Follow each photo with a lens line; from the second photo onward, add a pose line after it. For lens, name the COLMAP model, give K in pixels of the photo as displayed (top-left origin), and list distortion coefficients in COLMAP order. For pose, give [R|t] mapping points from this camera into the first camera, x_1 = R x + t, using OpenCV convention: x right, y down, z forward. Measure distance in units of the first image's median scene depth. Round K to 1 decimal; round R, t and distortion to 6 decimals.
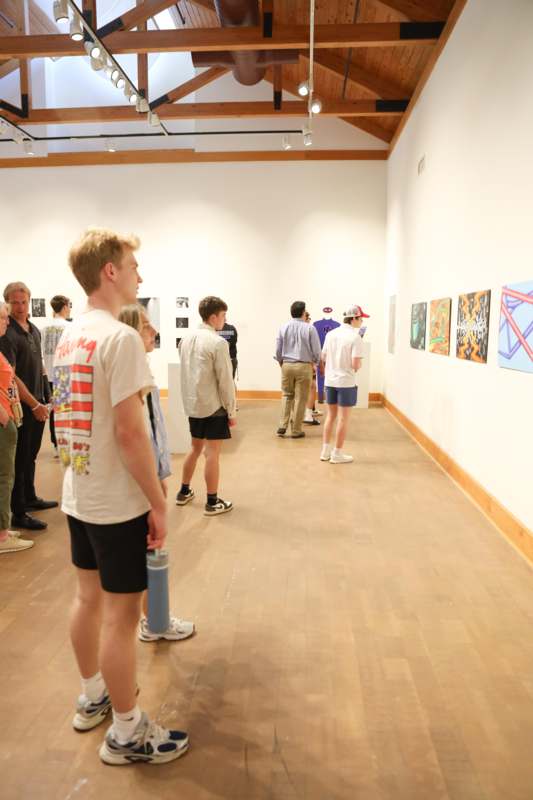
lens RADIAL K [[548.5, 0, 268.5], [0, 548.5, 401.3], [0, 0, 1]] dist [-0.085921, 0.049119]
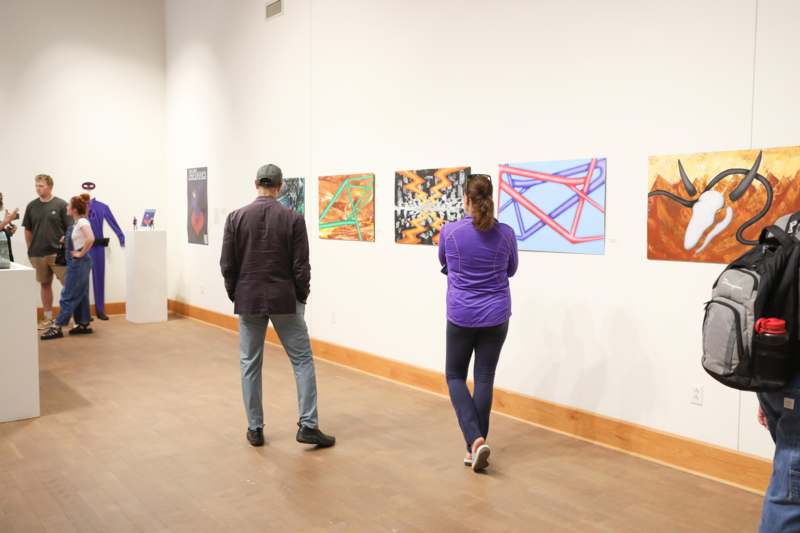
lens RADIAL K [[716.3, 0, 399.5], [0, 716.3, 265.9], [0, 0, 1]] dist [-0.064214, 0.076868]
pose [[0.741392, -0.056655, 0.668676, -0.452676], [0.094400, 0.995327, -0.020335, -0.022403], [-0.664399, 0.078199, 0.743276, 0.164854]]
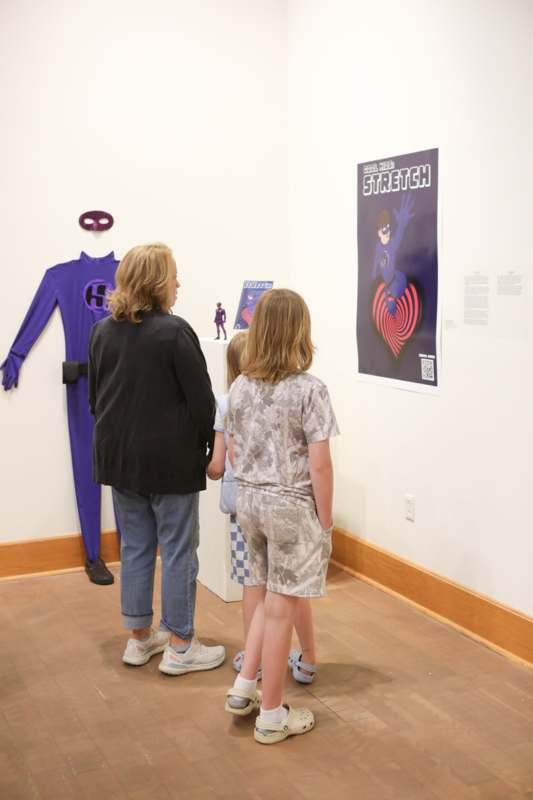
lens RADIAL K [[972.3, 0, 274.2], [0, 972.3, 395.9], [0, 0, 1]] dist [0.000289, 0.000000]
pose [[0.872437, -0.085022, 0.481274, -0.103996], [0.091758, 0.995735, 0.009572, -0.176300], [-0.480035, 0.035810, 0.876518, 1.216028]]
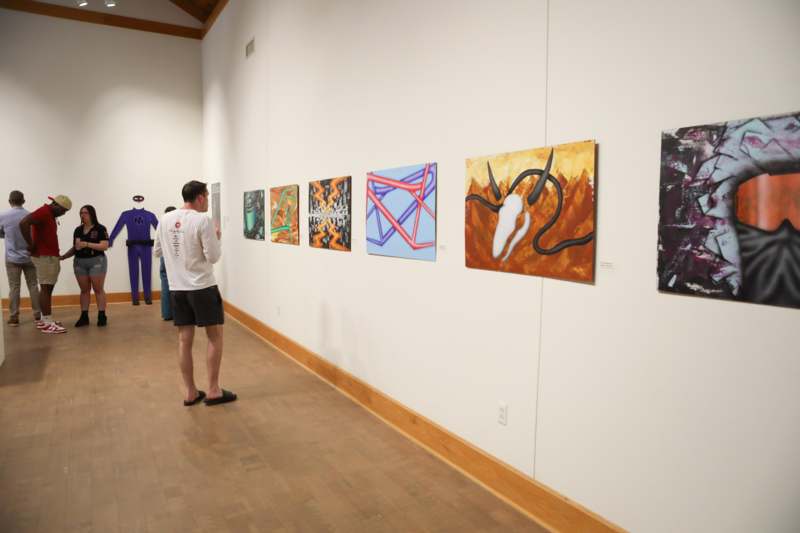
lens RADIAL K [[548.5, 0, 392.8], [0, 548.5, 263.9], [0, 0, 1]] dist [-0.085921, 0.049119]
pose [[0.833733, -0.047107, 0.550155, -0.072119], [0.075656, 0.996703, -0.029311, -0.011266], [-0.546960, 0.066061, 0.834548, 0.123019]]
